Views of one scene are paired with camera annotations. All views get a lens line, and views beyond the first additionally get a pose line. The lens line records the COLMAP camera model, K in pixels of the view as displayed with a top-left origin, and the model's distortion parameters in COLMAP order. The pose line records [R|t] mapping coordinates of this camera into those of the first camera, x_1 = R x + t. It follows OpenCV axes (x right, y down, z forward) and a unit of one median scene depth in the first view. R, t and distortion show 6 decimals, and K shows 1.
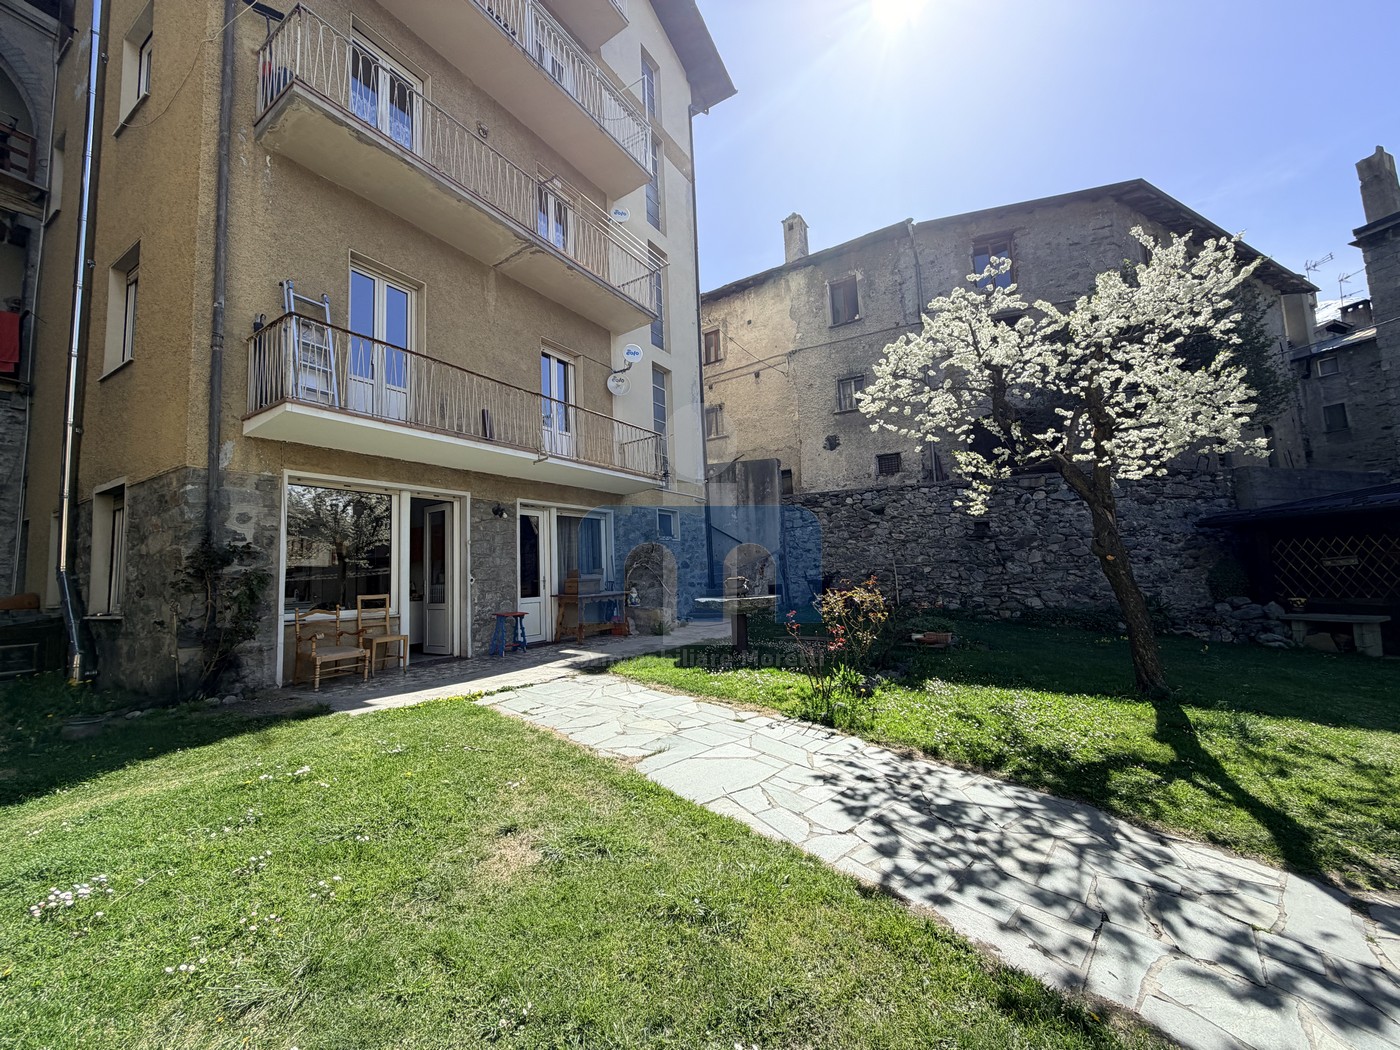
lens RADIAL K [[555.1, 0, 696.3], [0, 555.1, 524.0], [0, 0, 1]] dist [0.000099, -0.000038]
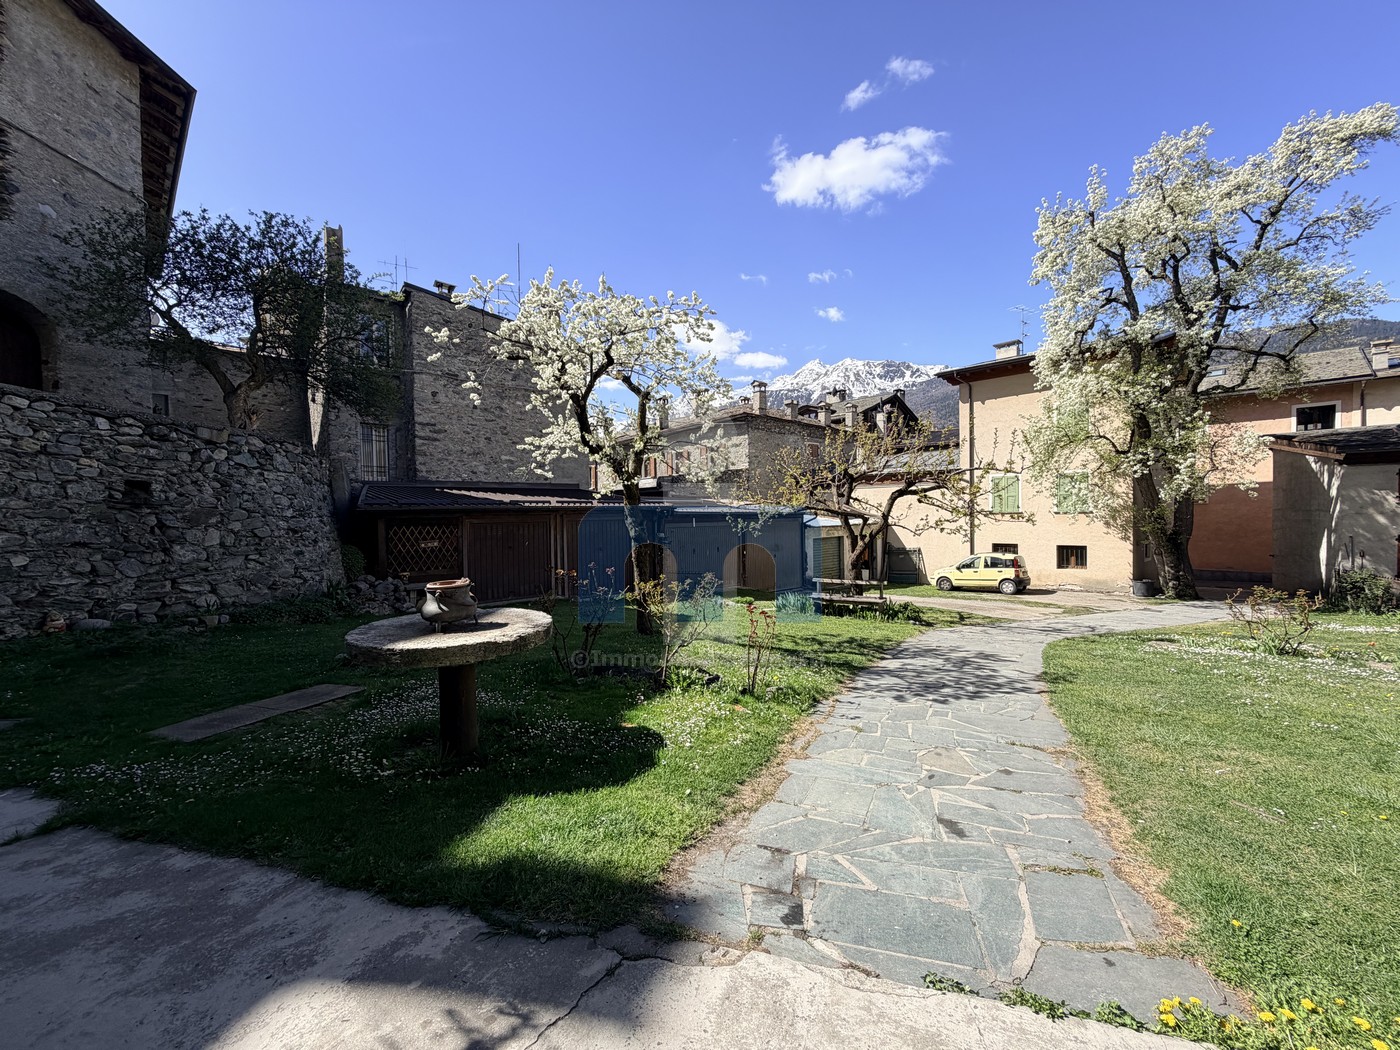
lens RADIAL K [[555.1, 0, 696.3], [0, 555.1, 524.0], [0, 0, 1]] dist [0.000099, -0.000038]
pose [[-0.316949, 0.032868, 0.947873, -0.319405], [-0.063238, 0.996443, -0.055698, 0.047623], [-0.946332, -0.077596, -0.313743, 0.728339]]
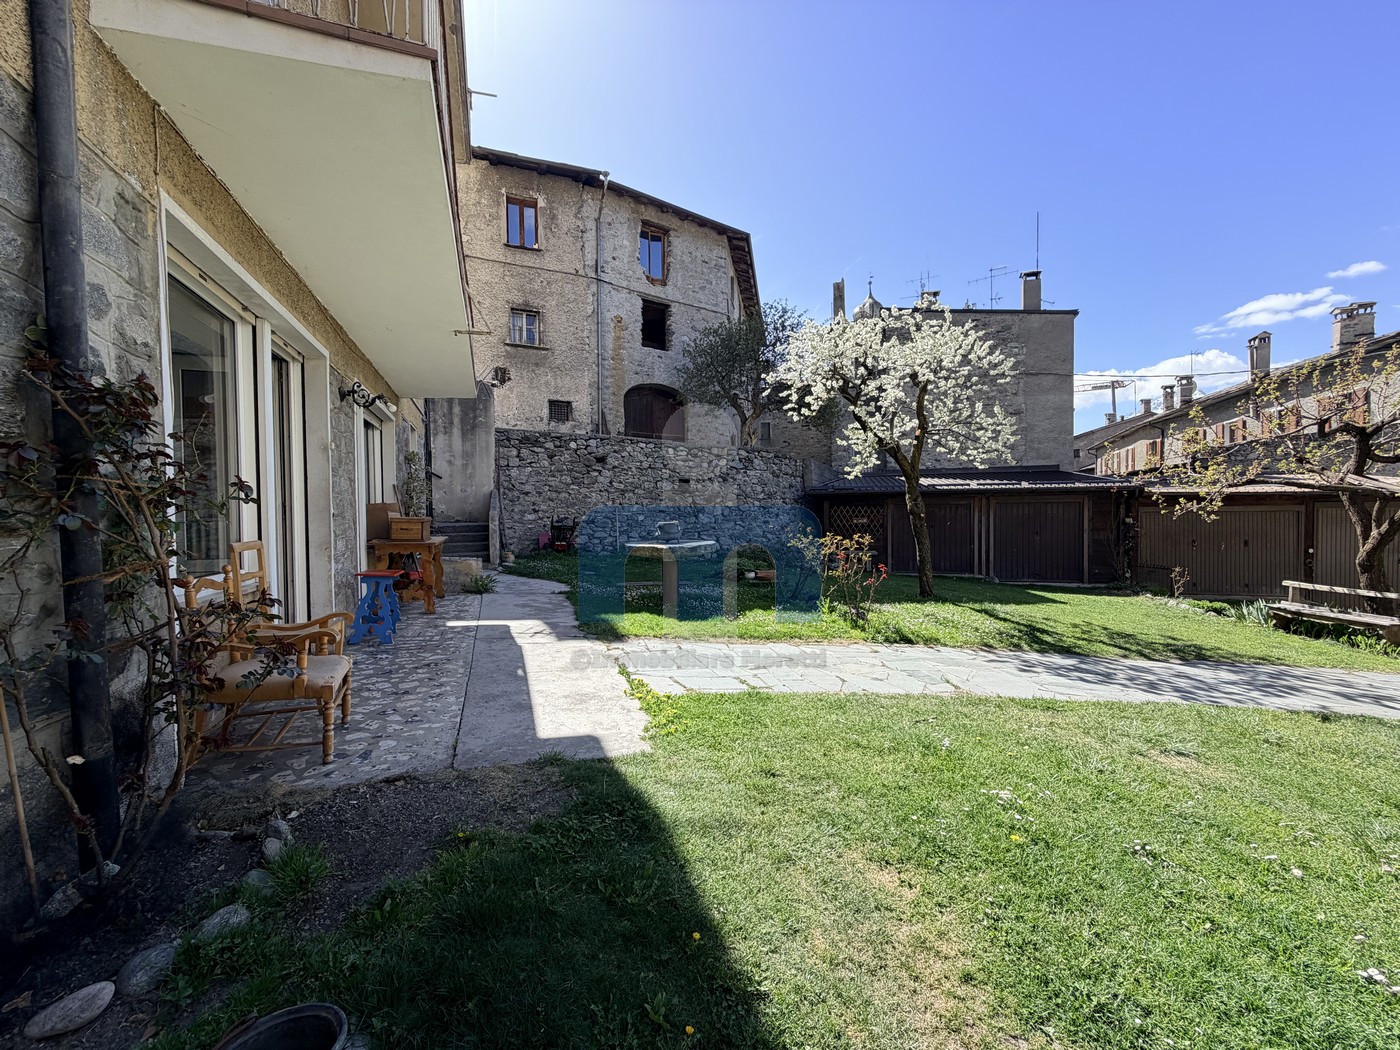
lens RADIAL K [[555.1, 0, 696.3], [0, 555.1, 524.0], [0, 0, 1]] dist [0.000099, -0.000038]
pose [[0.614162, 0.019952, 0.788928, -0.483377], [-0.094091, 0.994401, 0.048099, 0.038673], [-0.783551, -0.103772, 0.612601, 0.298094]]
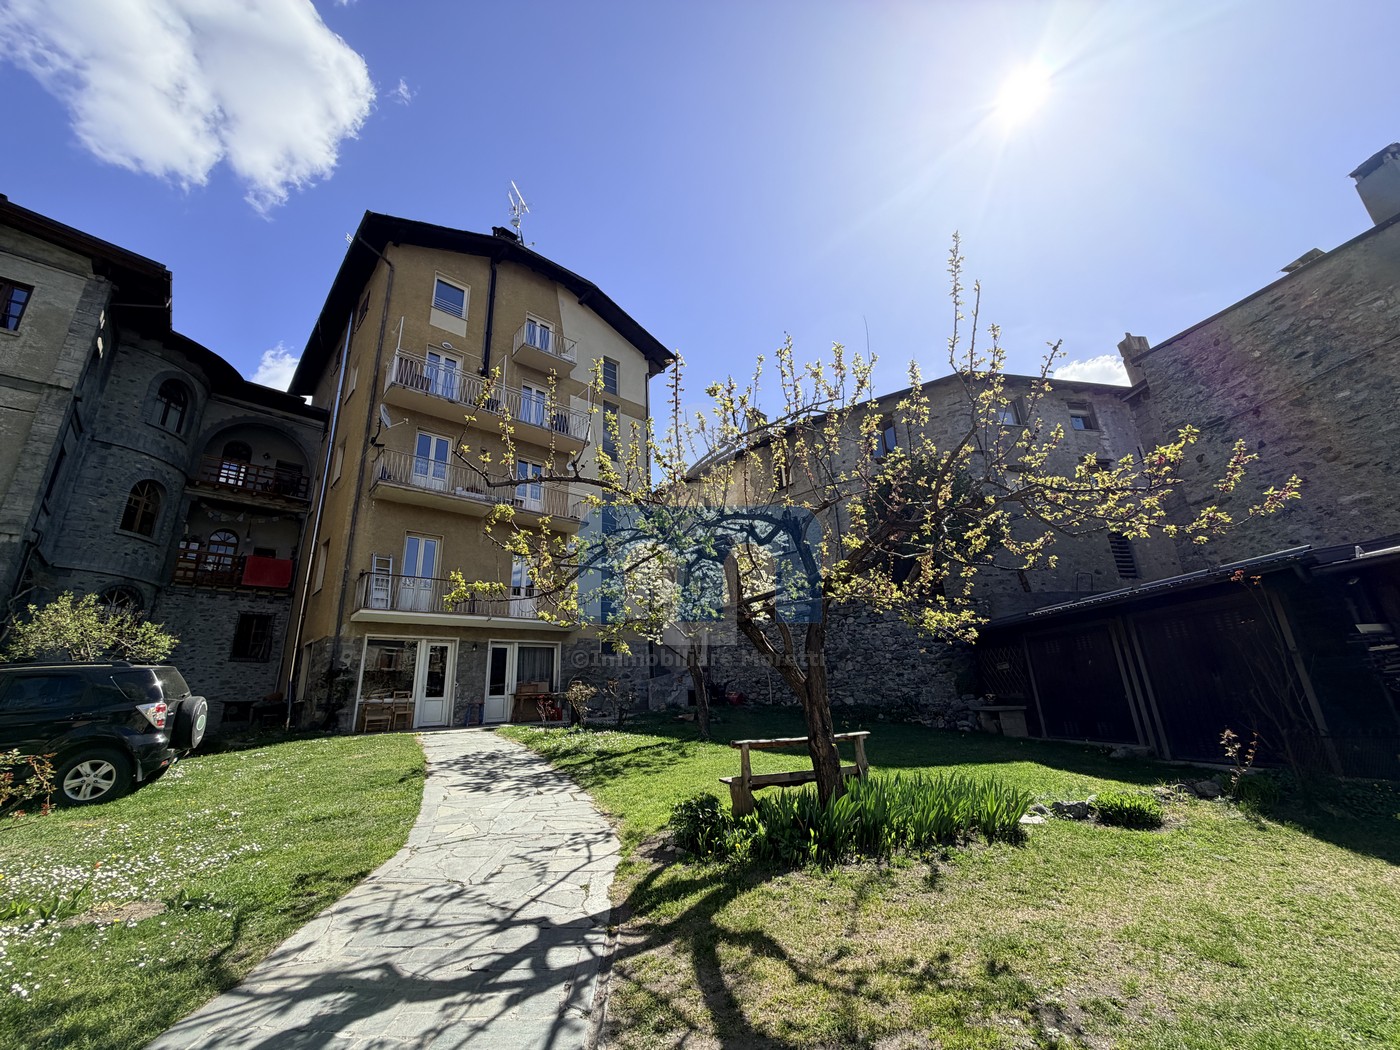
lens RADIAL K [[555.1, 0, 696.3], [0, 555.1, 524.0], [0, 0, 1]] dist [0.000099, -0.000038]
pose [[0.959750, -0.086609, -0.267169, 0.743268], [0.031304, 0.978325, -0.204695, -0.017668], [0.279107, 0.188092, 0.941658, -0.529781]]
